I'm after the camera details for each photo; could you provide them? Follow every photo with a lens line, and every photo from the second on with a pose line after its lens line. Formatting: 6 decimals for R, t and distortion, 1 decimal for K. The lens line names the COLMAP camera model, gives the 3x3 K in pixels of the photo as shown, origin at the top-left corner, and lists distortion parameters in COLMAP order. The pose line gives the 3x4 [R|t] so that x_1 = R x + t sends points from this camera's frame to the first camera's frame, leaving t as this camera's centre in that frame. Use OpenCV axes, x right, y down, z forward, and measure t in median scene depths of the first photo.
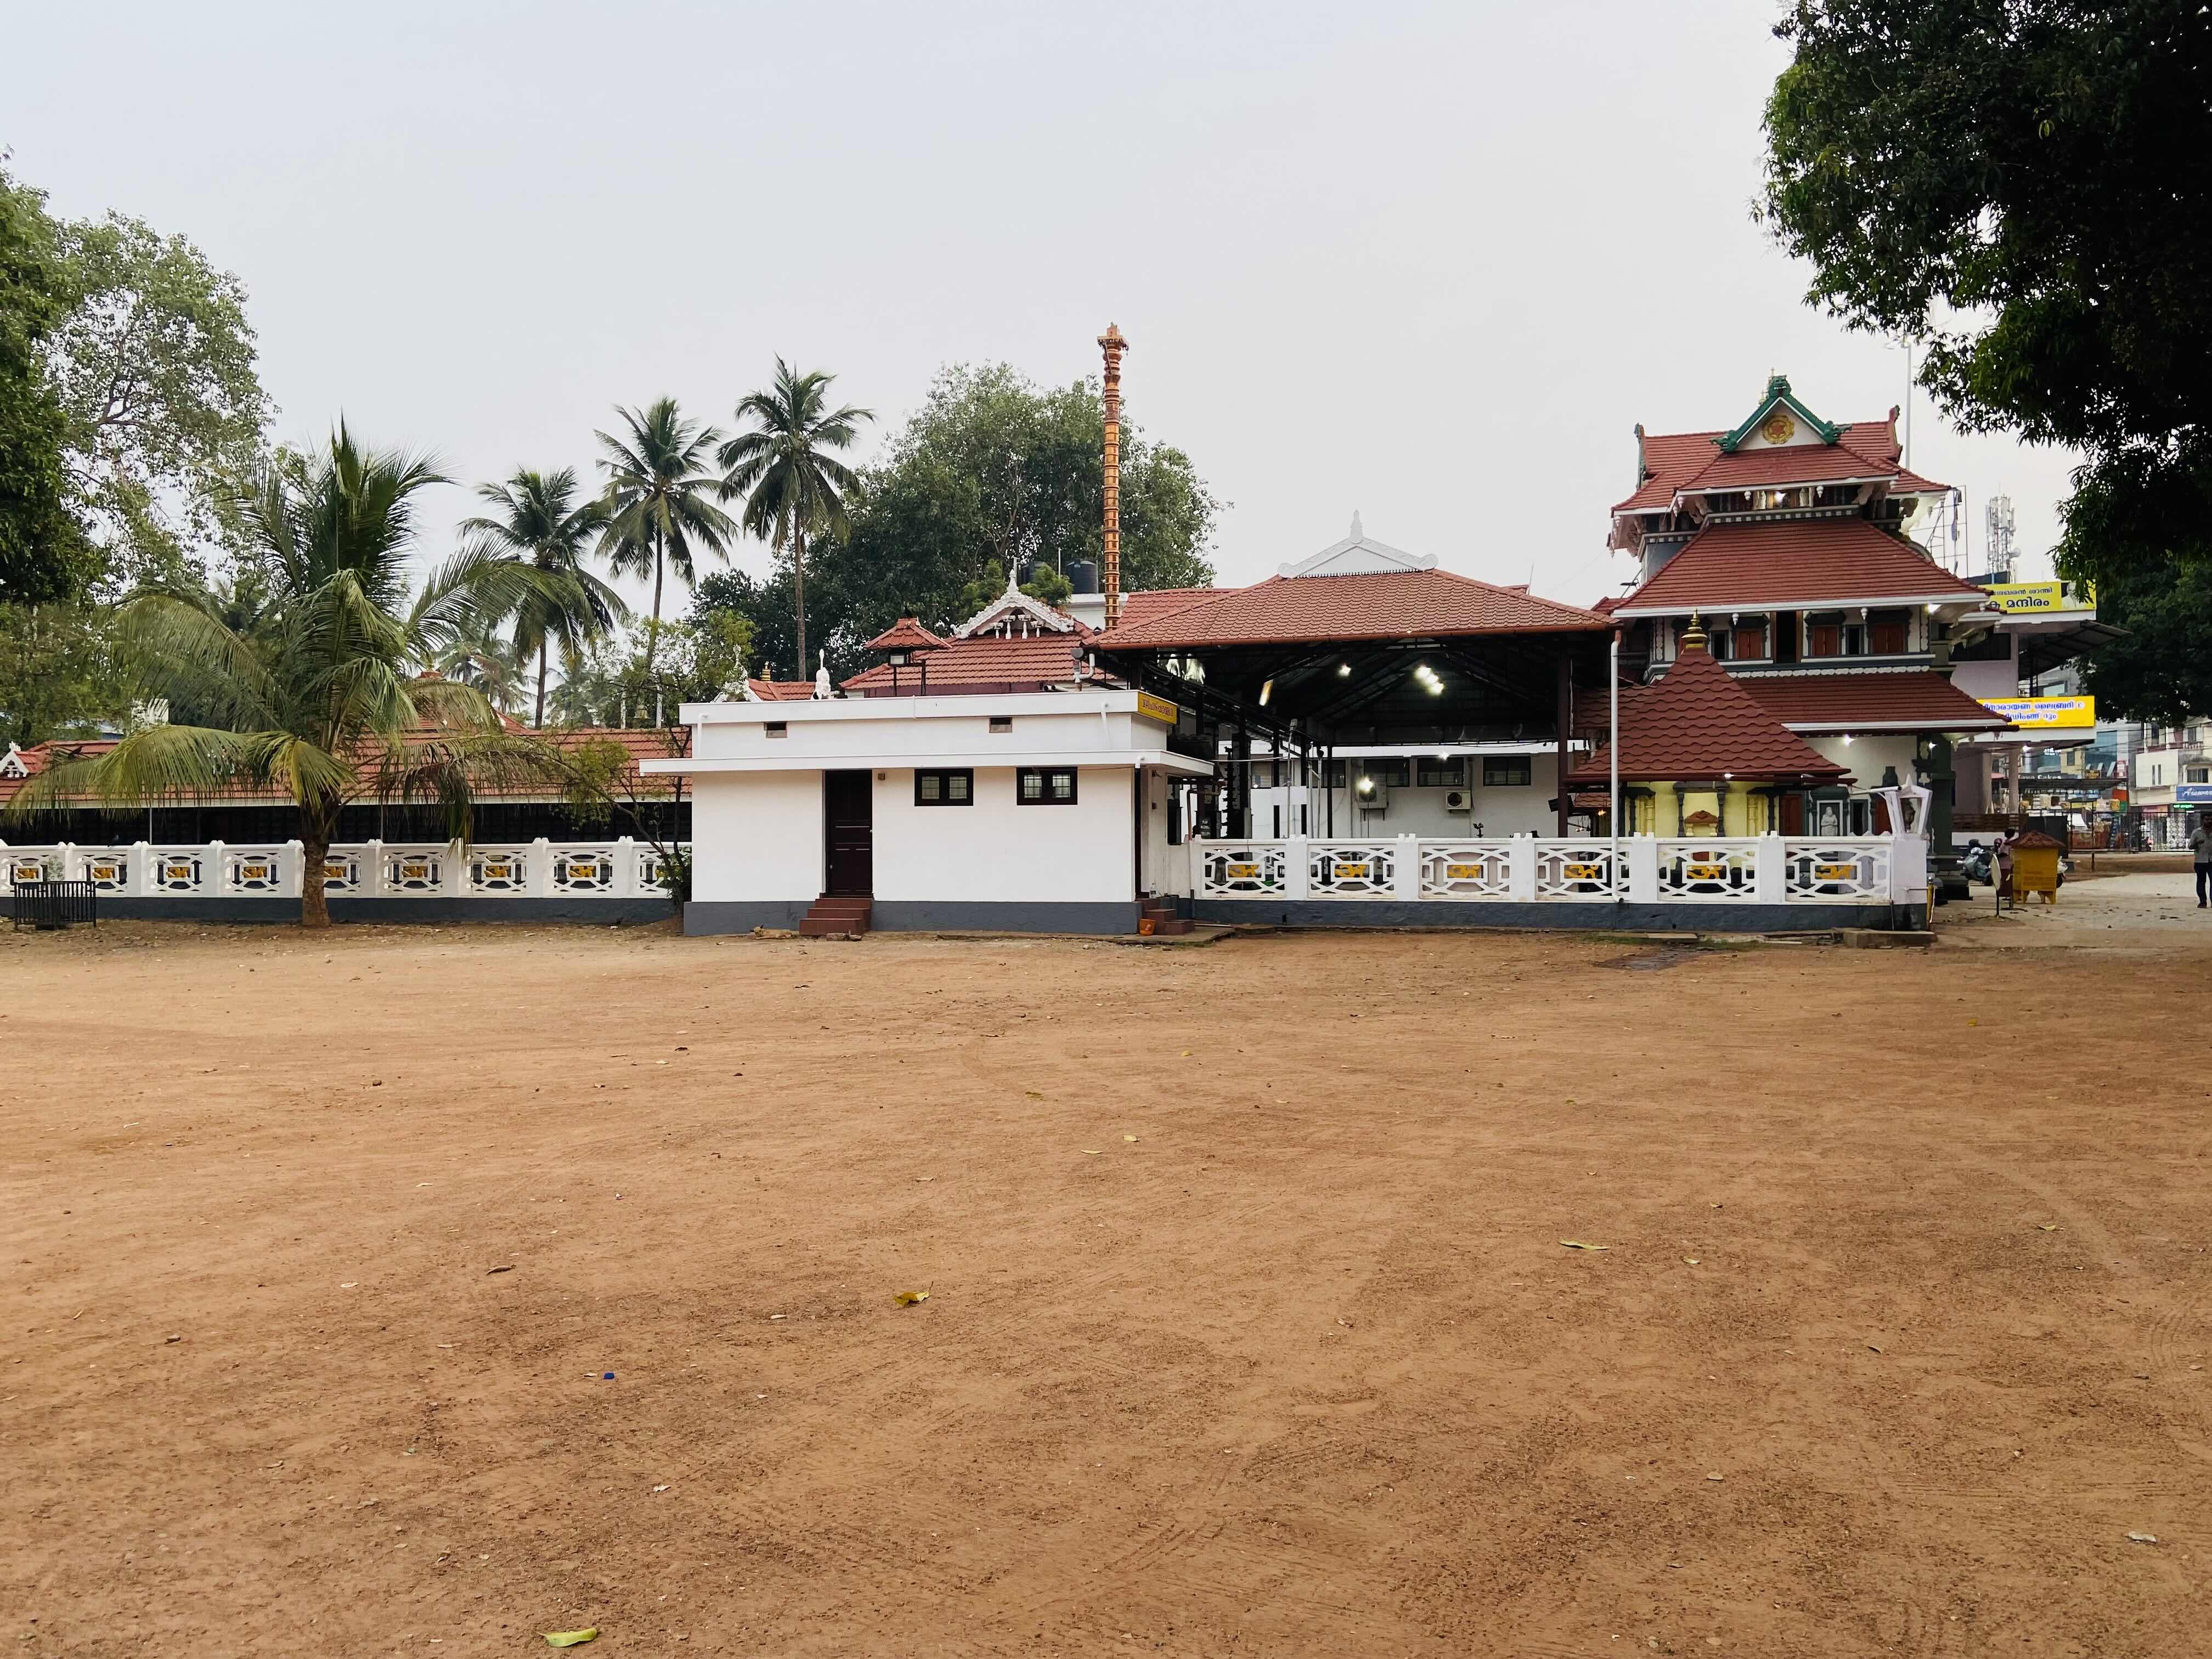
lens RADIAL K [[1665.2, 0, 1106.0], [0, 1665.2, 829.5], [0, 0, 1]] dist [0.138510, -0.179903]
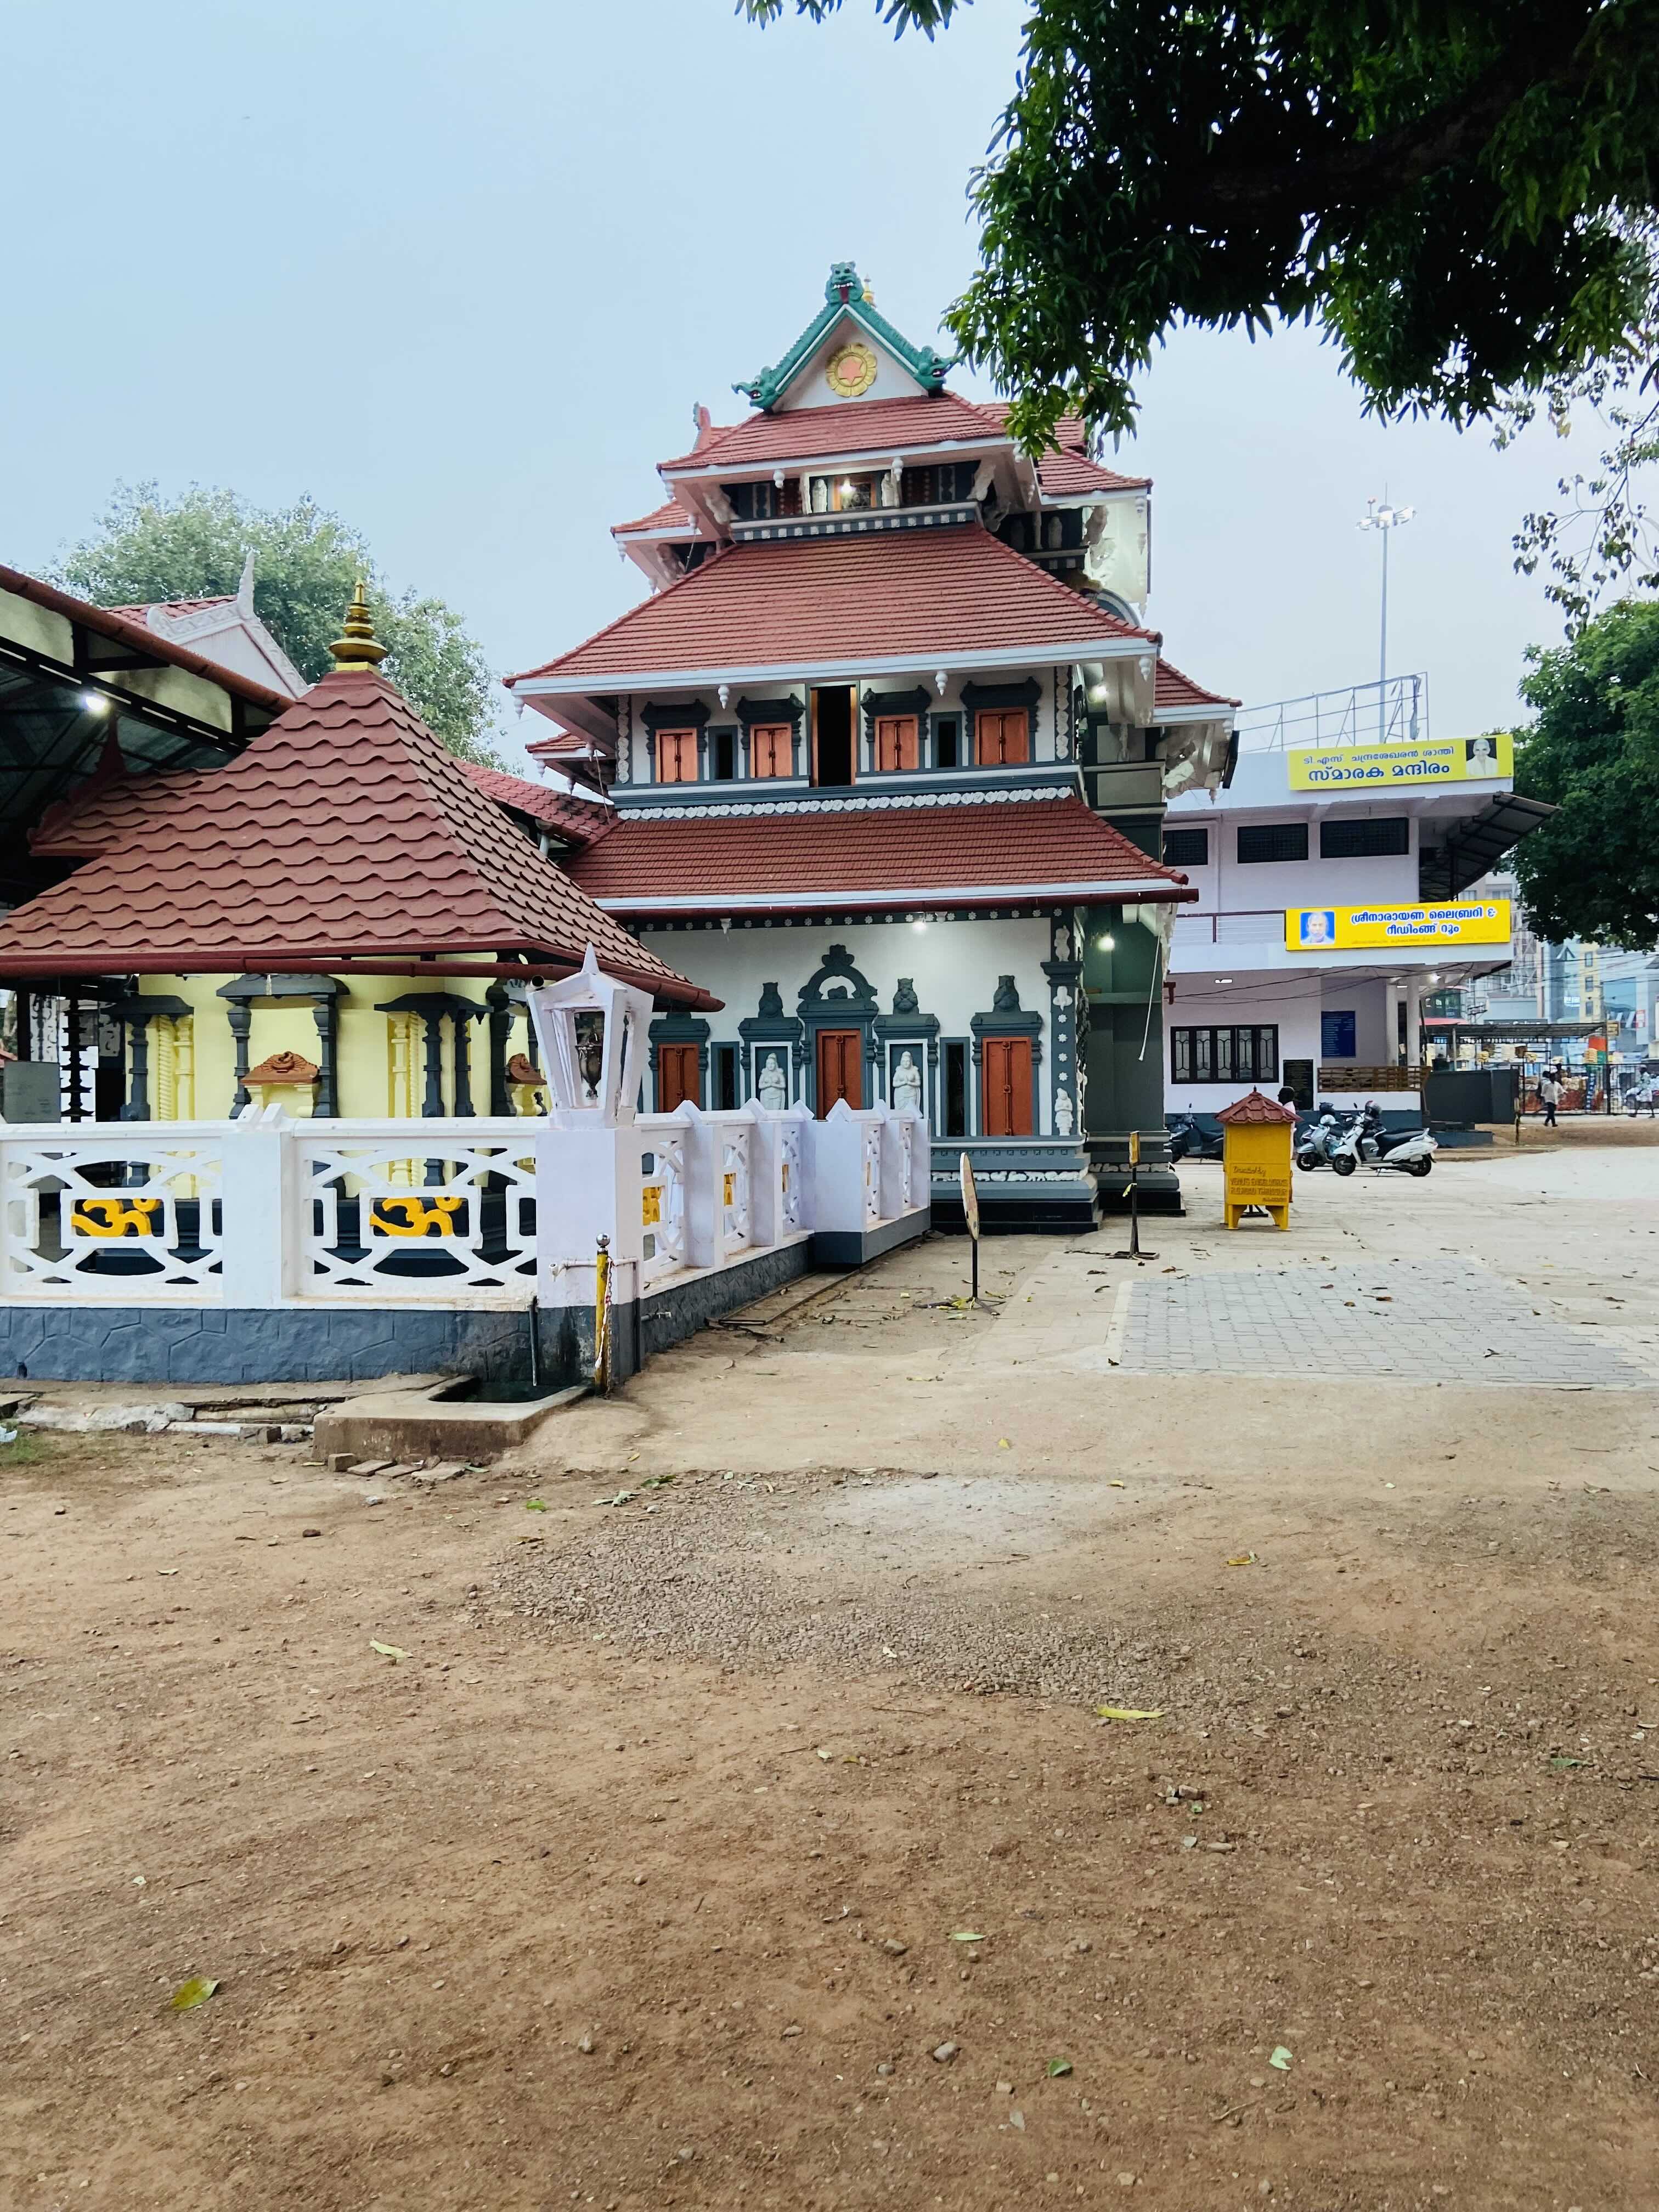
lens RADIAL K [[1665.2, 0, 828.7], [0, 1665.2, 1111.6], [0, 0, 1]] dist [0.138510, -0.179903]
pose [[0.997347, -0.009097, 0.072226, 0.358877], [0.008304, 0.999902, 0.011271, -0.000382], [-0.072321, -0.010641, 0.997325, 0.464749]]
